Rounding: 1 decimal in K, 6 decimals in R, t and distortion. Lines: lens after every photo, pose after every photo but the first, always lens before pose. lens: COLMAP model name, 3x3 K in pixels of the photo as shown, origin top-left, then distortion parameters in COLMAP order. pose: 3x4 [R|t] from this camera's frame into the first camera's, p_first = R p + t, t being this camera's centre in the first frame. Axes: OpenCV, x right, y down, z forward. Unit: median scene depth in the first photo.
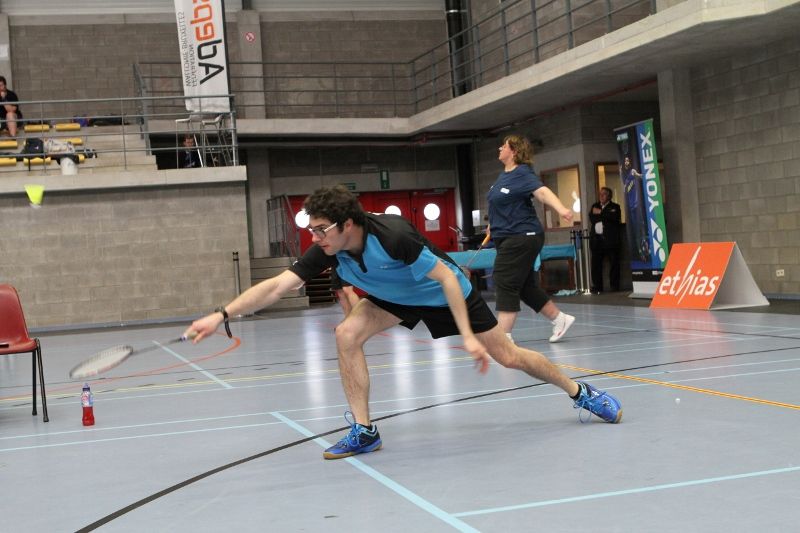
lens RADIAL K [[1238.6, 0, 400.0], [0, 1238.6, 266.5], [0, 0, 1]] dist [-0.016886, -0.008479]
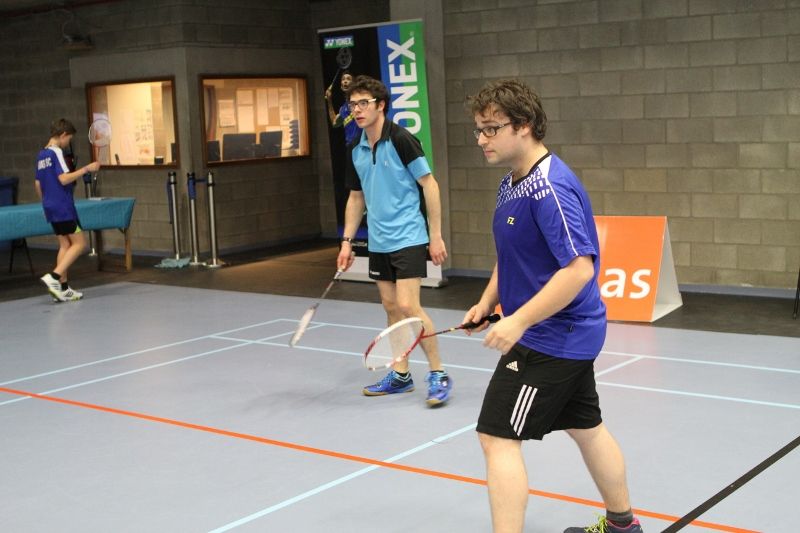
lens RADIAL K [[1238.6, 0, 400.0], [0, 1238.6, 266.5], [0, 0, 1]] dist [-0.016886, -0.008479]
pose [[0.824081, -0.034348, 0.565430, -0.186305], [-0.006818, 0.997486, 0.070531, -0.032580], [-0.566432, -0.061978, 0.821775, 0.442782]]
